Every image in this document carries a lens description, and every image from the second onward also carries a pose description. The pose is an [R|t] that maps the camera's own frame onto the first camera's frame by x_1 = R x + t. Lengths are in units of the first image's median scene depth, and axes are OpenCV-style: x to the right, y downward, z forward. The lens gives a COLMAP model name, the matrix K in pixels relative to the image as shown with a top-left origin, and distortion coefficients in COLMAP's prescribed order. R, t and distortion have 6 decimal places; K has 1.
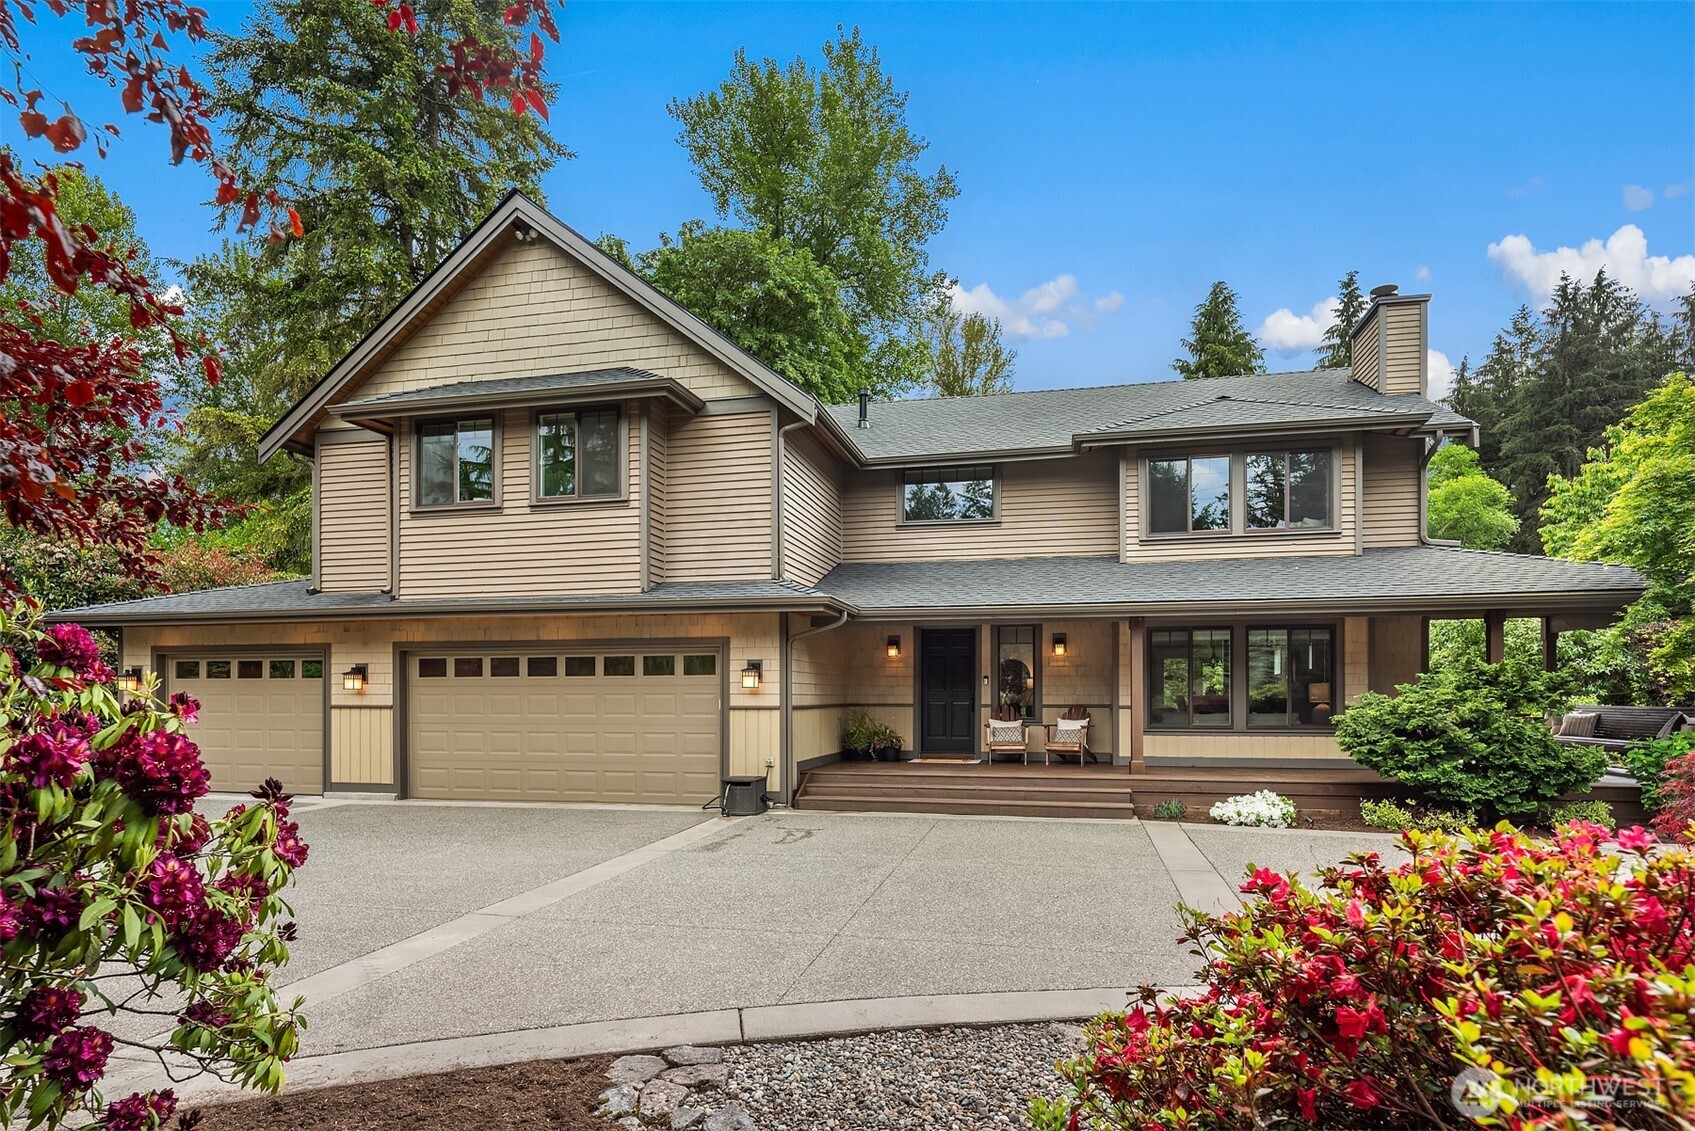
lens RADIAL K [[917.4, 0, 847.5], [0, 917.4, 565.5], [0, 0, 1]] dist [-0.000192, -0.000010]
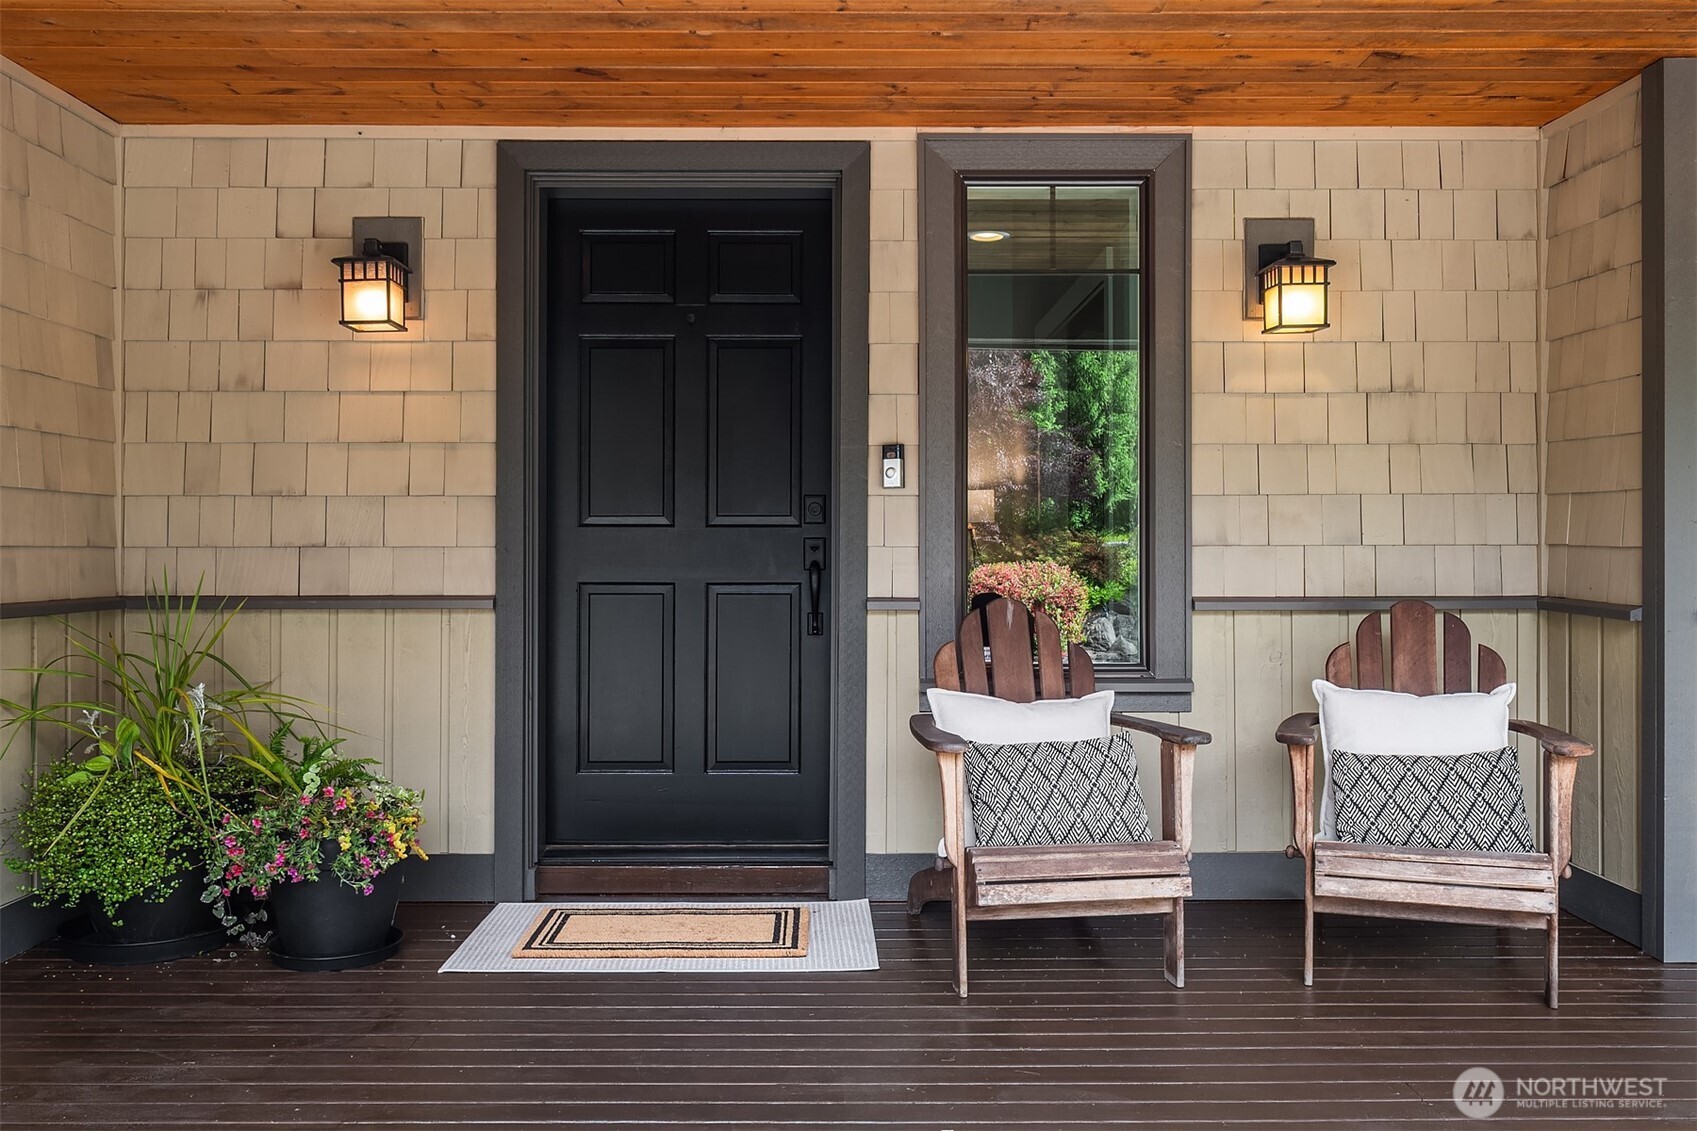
lens RADIAL K [[1370.0, 0, 848.5], [0, 1370.0, 565.5], [0, 0, 1]] dist [0.000725, 0.000060]
pose [[0.972131, 0.000035, 0.234438, 0.078942], [-0.033387, 0.989828, 0.138296, 0.108410], [-0.232048, -0.142269, 0.962244, 0.744873]]
